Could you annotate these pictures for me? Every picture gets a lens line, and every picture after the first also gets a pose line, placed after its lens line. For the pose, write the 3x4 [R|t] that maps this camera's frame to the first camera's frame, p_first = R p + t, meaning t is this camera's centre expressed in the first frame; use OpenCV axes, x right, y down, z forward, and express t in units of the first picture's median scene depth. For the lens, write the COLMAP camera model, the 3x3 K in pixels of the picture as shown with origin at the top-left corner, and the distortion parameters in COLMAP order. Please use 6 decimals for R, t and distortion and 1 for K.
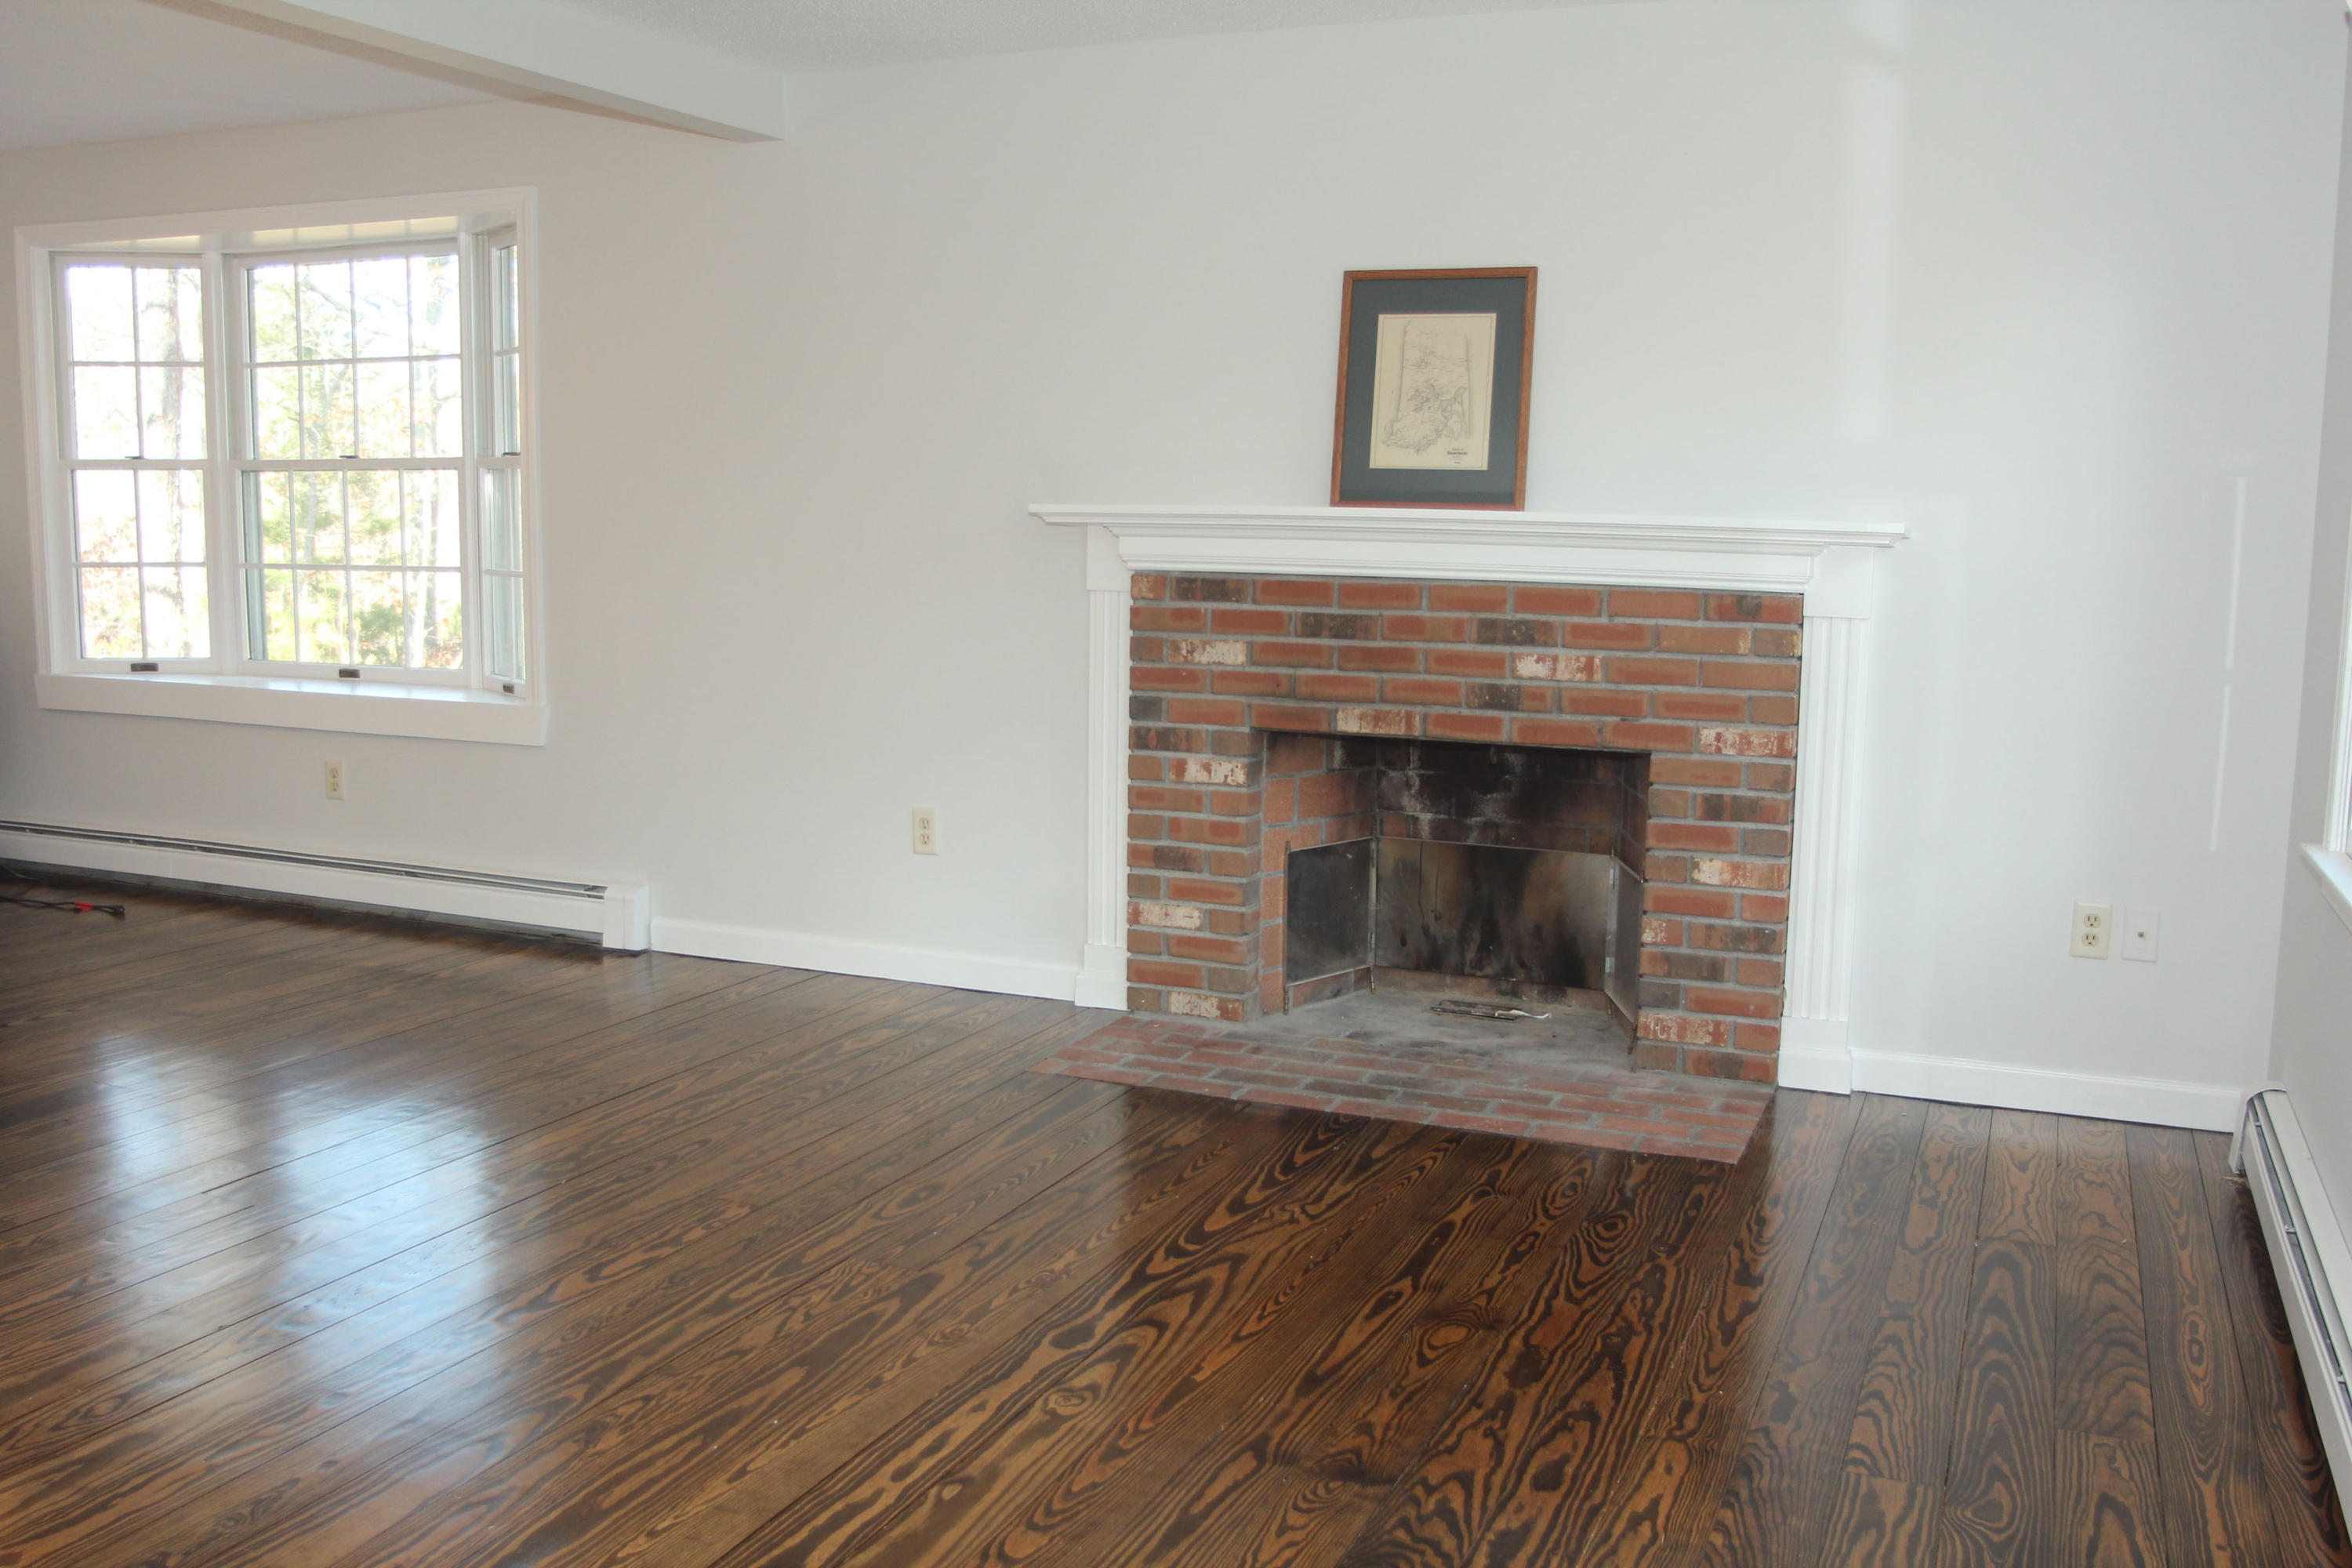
lens RADIAL K [[2056.7, 0, 1176.0], [0, 2056.7, 784.0], [0, 0, 1]] dist [-0.119278, 0.071458]
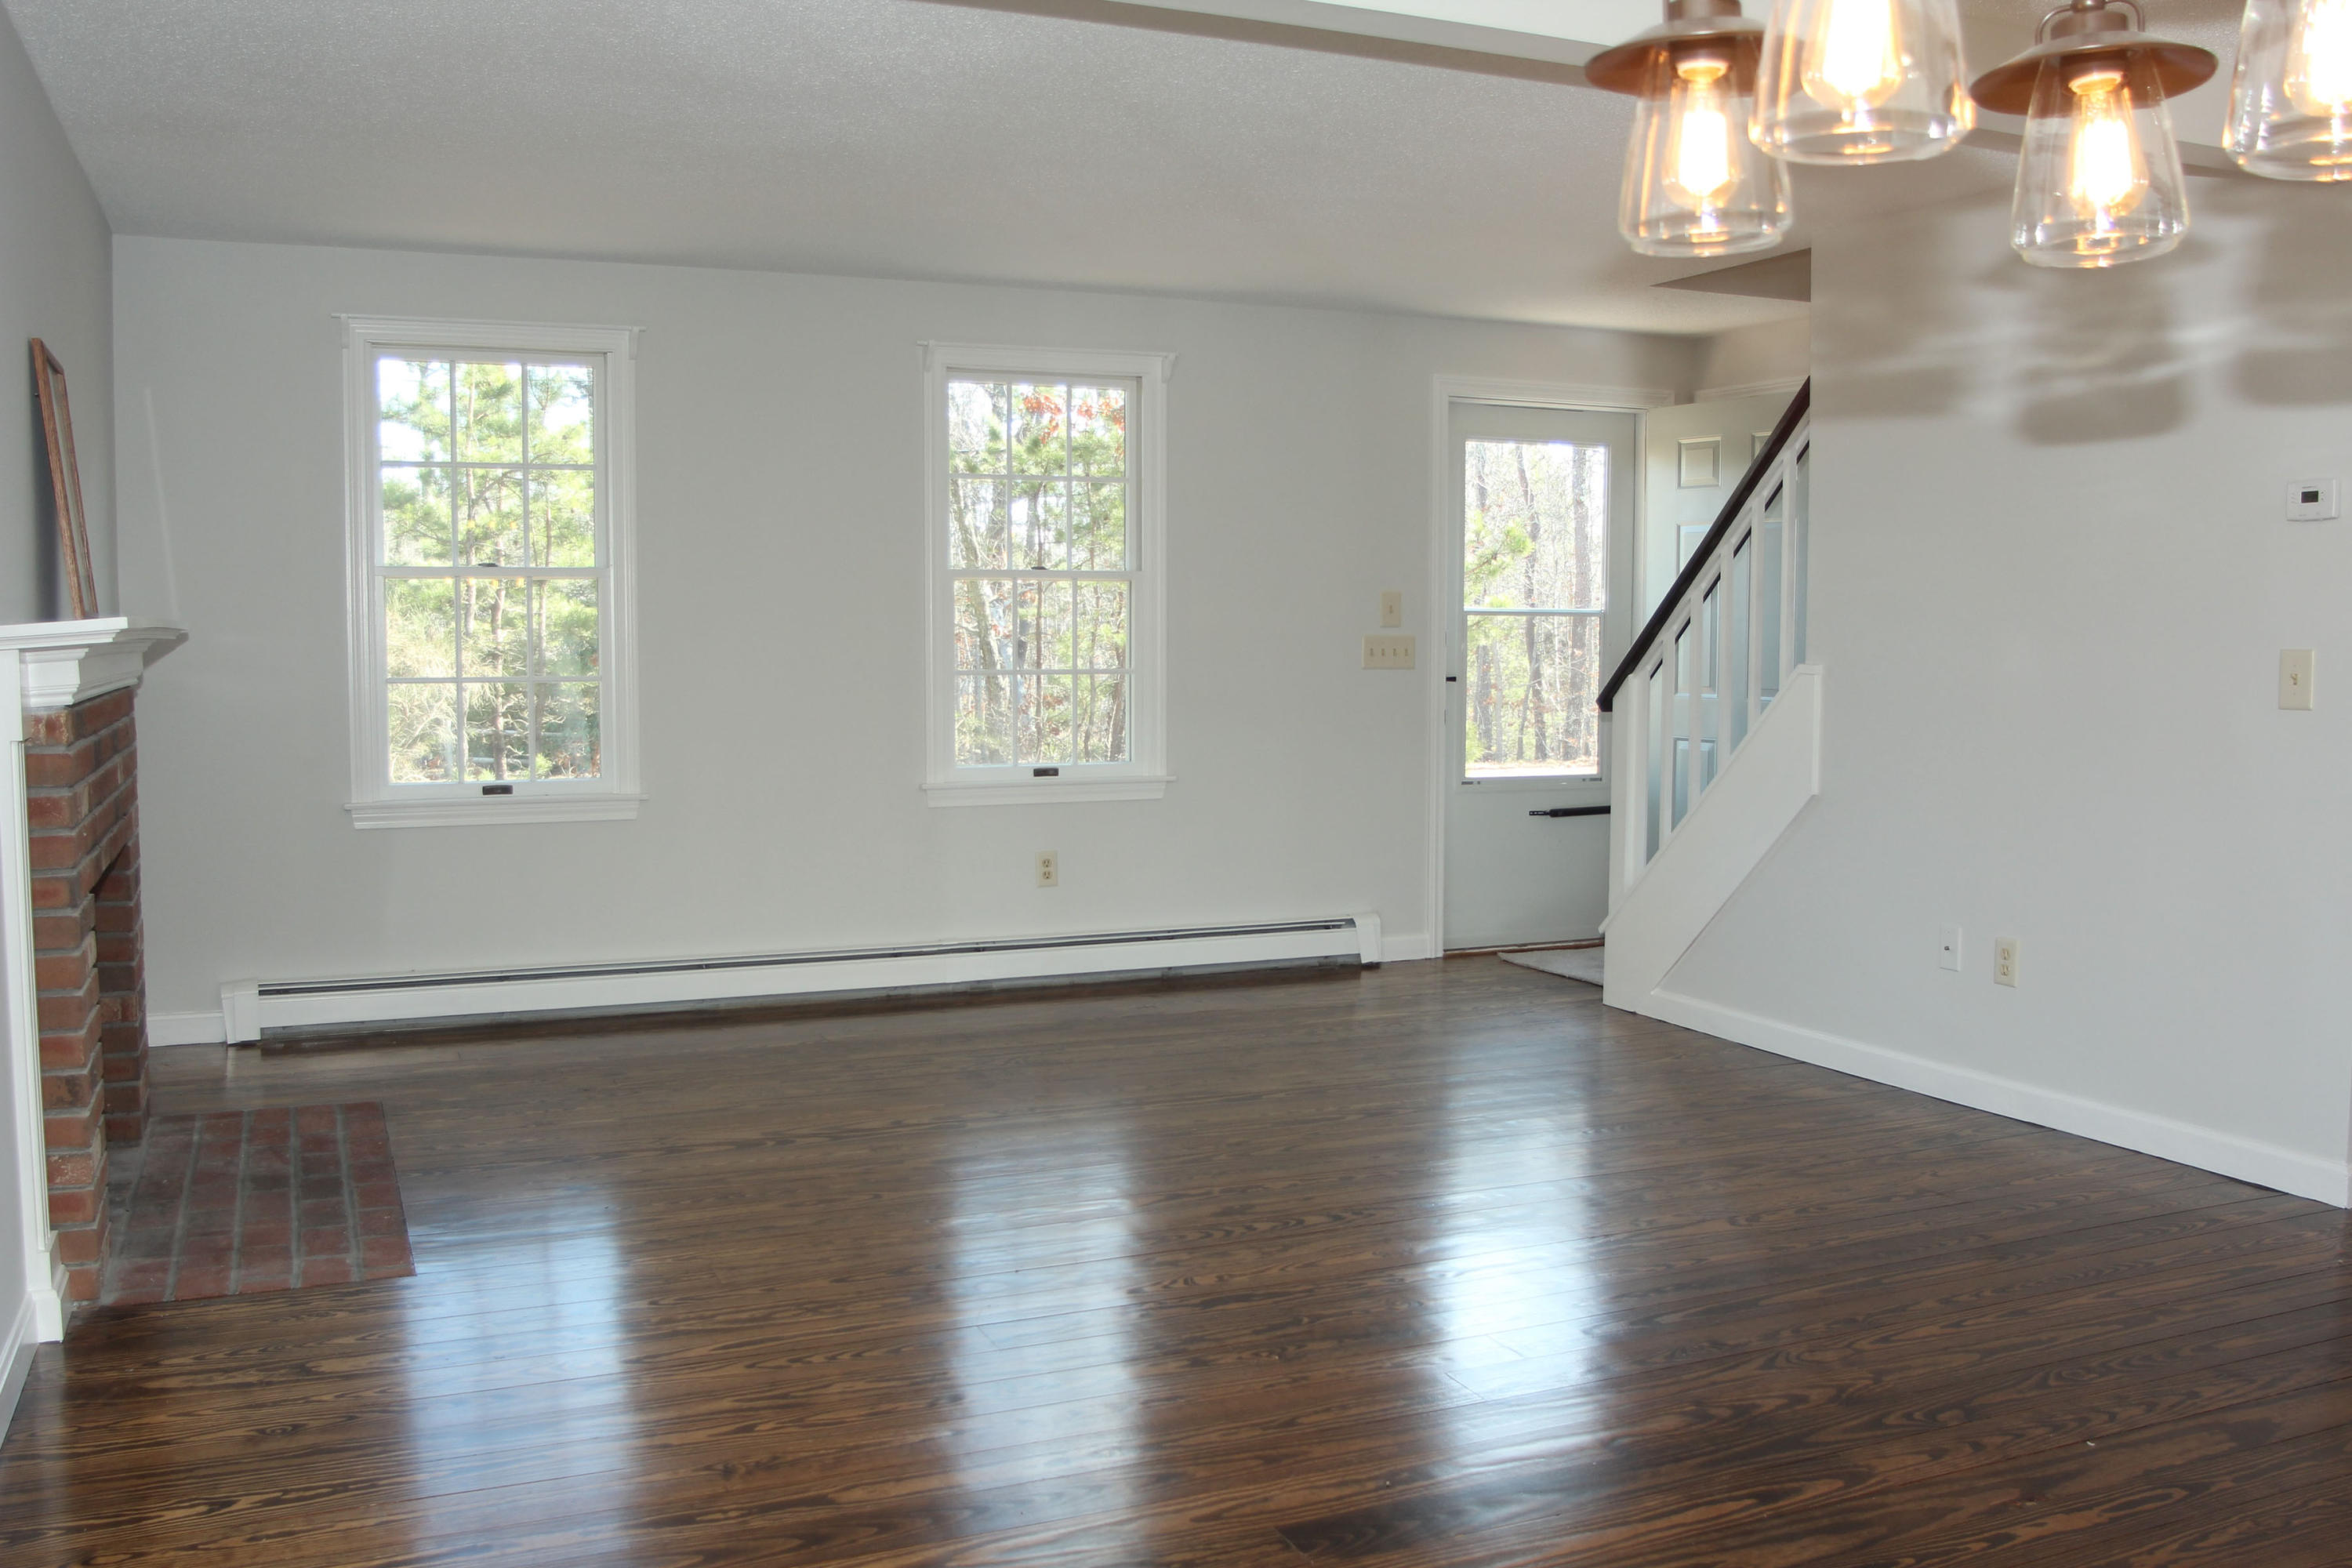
lens RADIAL K [[2056.7, 0, 1176.0], [0, 2056.7, 784.0], [0, 0, 1]] dist [-0.119278, 0.071458]
pose [[-0.730298, -0.069164, 0.679618, -0.829853], [0.077182, 0.980137, 0.182685, -0.183529], [-0.678754, 0.185869, -0.710454, 1.290456]]
